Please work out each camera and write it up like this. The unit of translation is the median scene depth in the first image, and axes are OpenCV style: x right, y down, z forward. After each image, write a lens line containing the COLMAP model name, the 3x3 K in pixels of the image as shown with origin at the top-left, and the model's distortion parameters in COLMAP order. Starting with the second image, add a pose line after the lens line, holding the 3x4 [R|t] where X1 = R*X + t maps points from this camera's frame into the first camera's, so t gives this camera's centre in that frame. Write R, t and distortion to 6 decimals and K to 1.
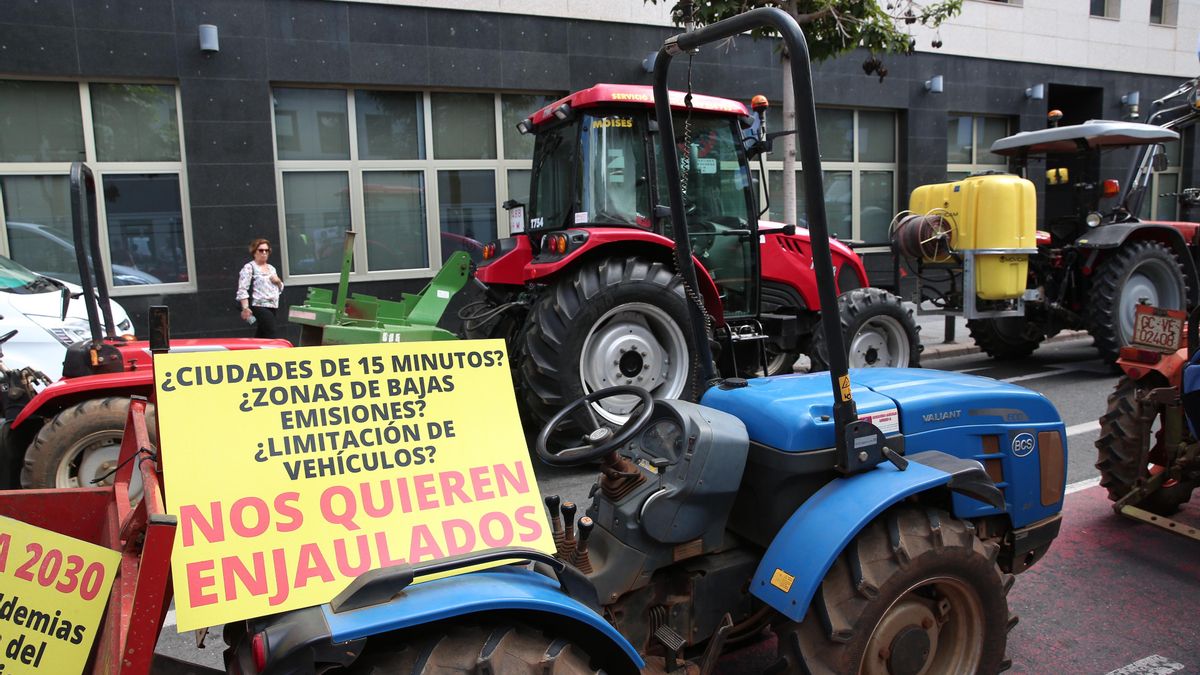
lens RADIAL K [[818.8, 0, 600.0], [0, 818.8, 337.5], [0, 0, 1]] dist [-0.112252, 0.086971]
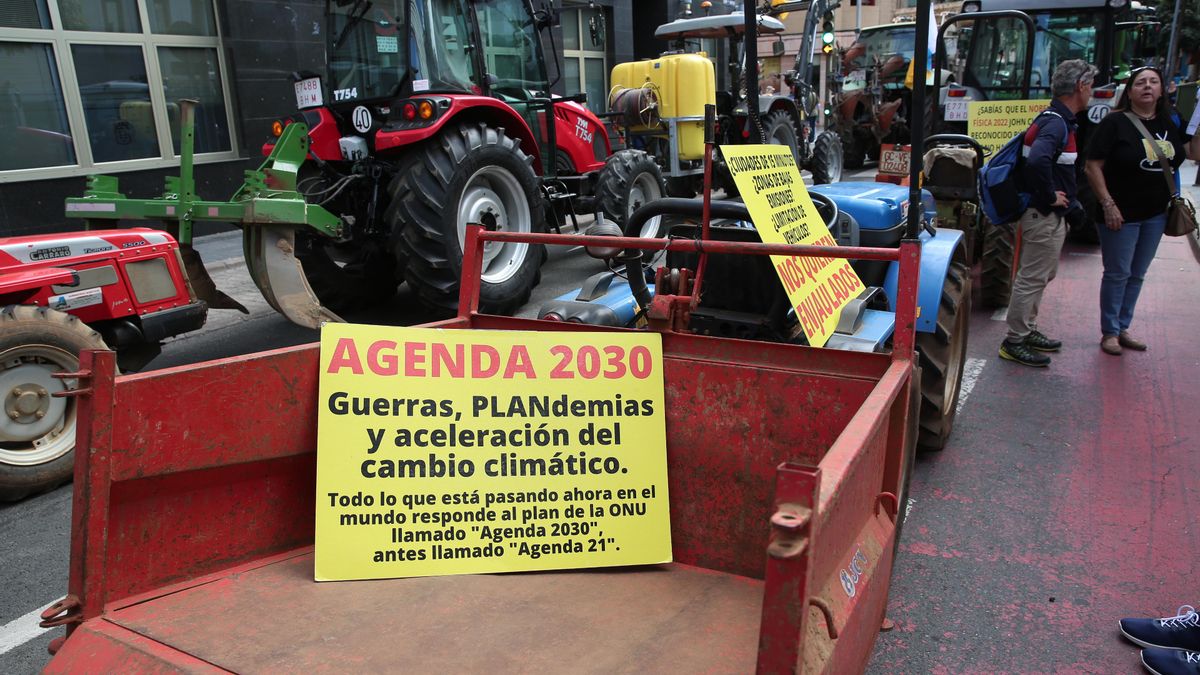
lens RADIAL K [[818.8, 0, 600.0], [0, 818.8, 337.5], [0, 0, 1]] dist [-0.112252, 0.086971]
pose [[0.842537, -0.151917, 0.516771, -0.400166], [0.086665, 0.985137, 0.148307, 0.031230], [-0.531620, -0.080168, 0.843180, 0.021420]]
